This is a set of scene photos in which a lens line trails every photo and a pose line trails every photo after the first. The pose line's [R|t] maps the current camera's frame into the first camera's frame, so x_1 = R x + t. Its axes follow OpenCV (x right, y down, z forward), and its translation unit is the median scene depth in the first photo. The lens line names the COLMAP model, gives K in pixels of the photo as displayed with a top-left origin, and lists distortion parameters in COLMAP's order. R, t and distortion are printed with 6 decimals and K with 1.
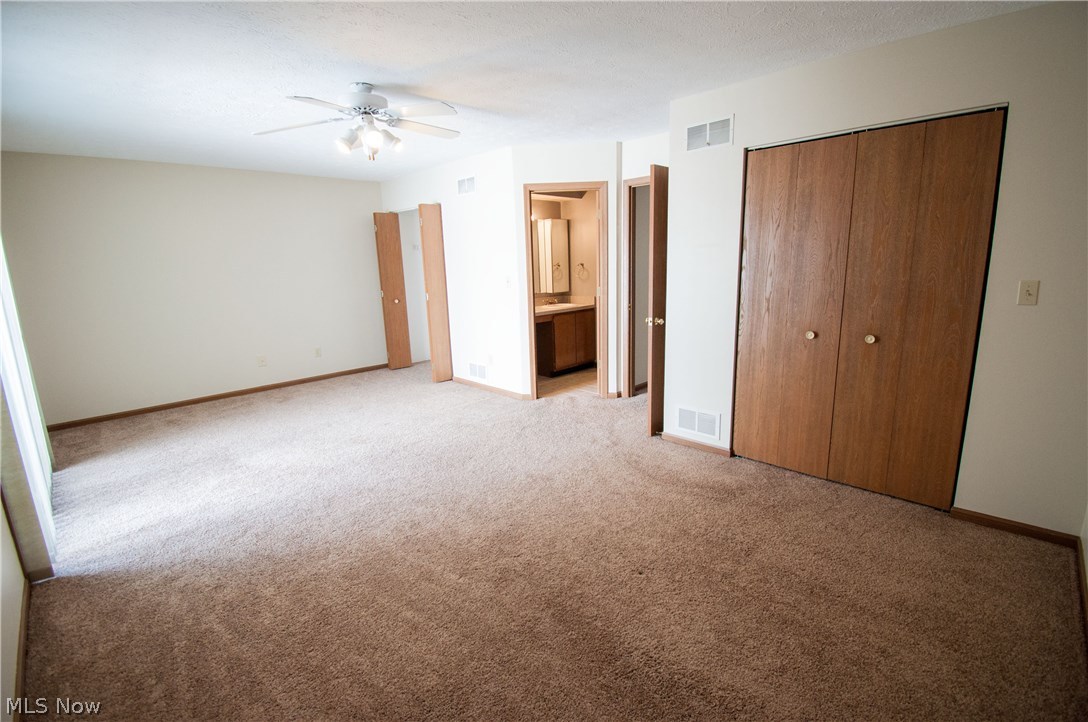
lens RADIAL K [[480.0, 0, 544.6], [0, 480.0, 361.5], [0, 0, 1]] dist [0.007660, -0.017744]
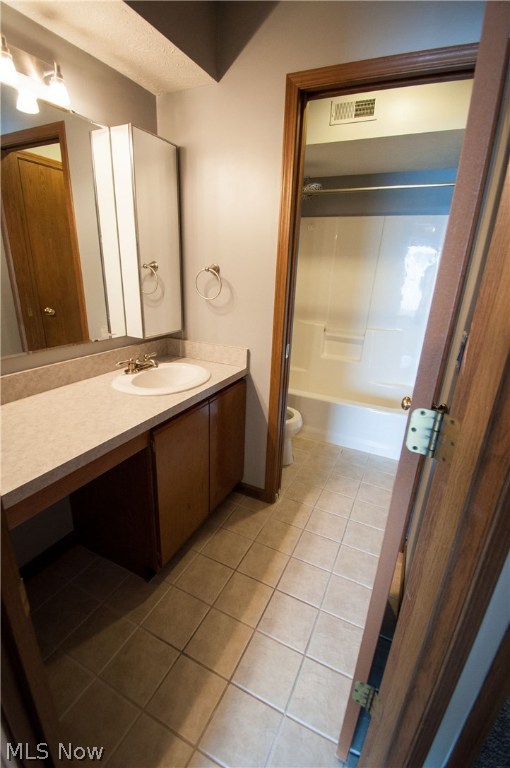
lens RADIAL K [[338.8, 0, 254.9], [0, 338.8, 384.2], [0, 0, 1]] dist [0.007660, -0.017744]
pose [[0.944046, -0.041974, 0.327133, 0.010631], [-0.005788, 0.989608, 0.143677, -0.145331], [-0.329764, -0.137531, 0.933992, 0.693190]]
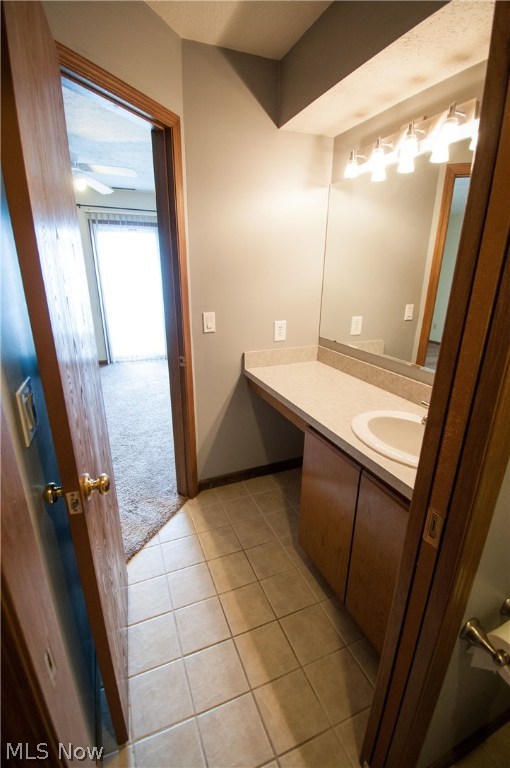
lens RADIAL K [[338.8, 0, 251.1], [0, 338.8, 386.5], [0, 0, 1]] dist [0.007660, -0.017744]
pose [[-0.392909, 0.324264, -0.860509, 0.244684], [-0.173223, 0.892914, 0.415569, -0.210401], [0.903115, 0.312341, -0.294664, 0.934652]]
